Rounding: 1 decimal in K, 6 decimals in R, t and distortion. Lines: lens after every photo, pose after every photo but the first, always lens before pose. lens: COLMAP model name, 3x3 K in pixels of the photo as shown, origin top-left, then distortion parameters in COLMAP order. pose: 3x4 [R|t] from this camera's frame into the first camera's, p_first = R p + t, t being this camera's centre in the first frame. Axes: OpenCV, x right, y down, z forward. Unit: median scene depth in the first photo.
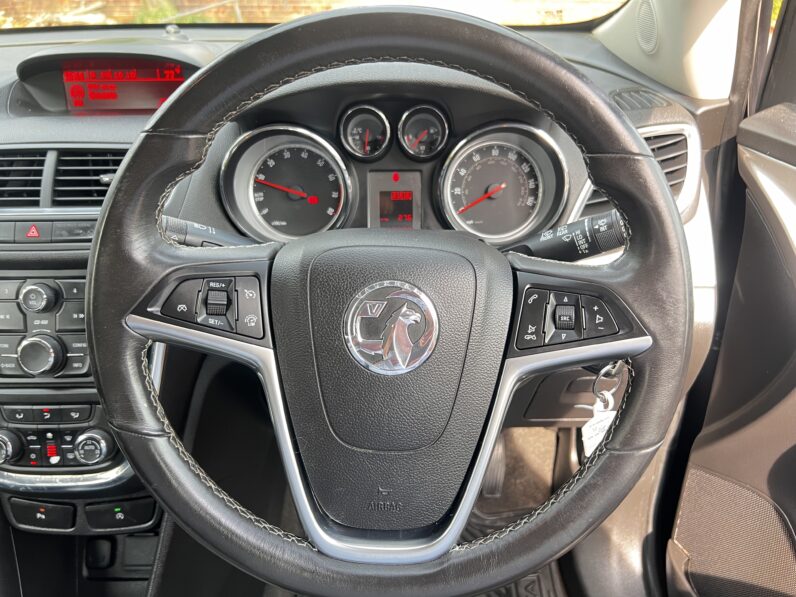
lens RADIAL K [[608.0, 0, 398.0], [0, 608.0, 298.5], [0, 0, 1]] dist [0.036035, -0.008982]
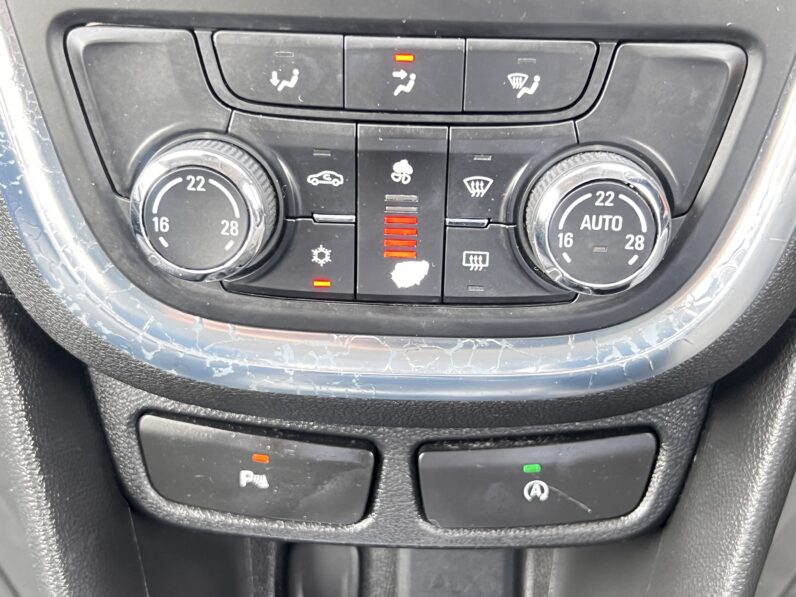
lens RADIAL K [[1021.3, 0, 398.0], [0, 1021.3, 298.5], [0, 0, 1]] dist [0.027061, 0.011229]
pose [[0.999153, 0.032059, 0.025815, -0.573300], [-0.036329, 0.981691, 0.186981, 0.195834], [-0.019348, -0.187761, 0.982024, 0.599371]]
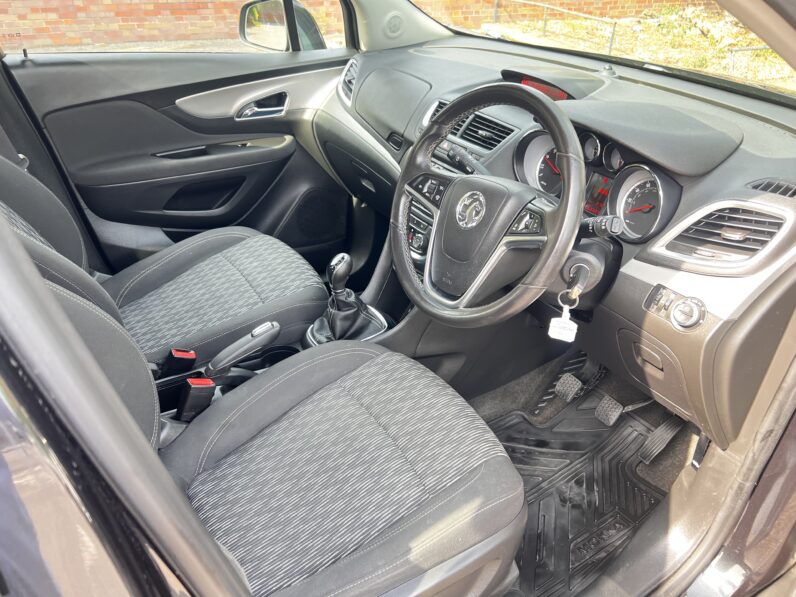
lens RADIAL K [[589.6, 0, 398.4], [0, 589.6, 317.2], [0, 0, 1]] dist [0.029246, -0.000948]
pose [[0.545066, 0.487211, -0.682296, 1.067452], [-0.451650, 0.856269, 0.250630, -0.030649], [0.706339, 0.171549, 0.686772, -0.495602]]
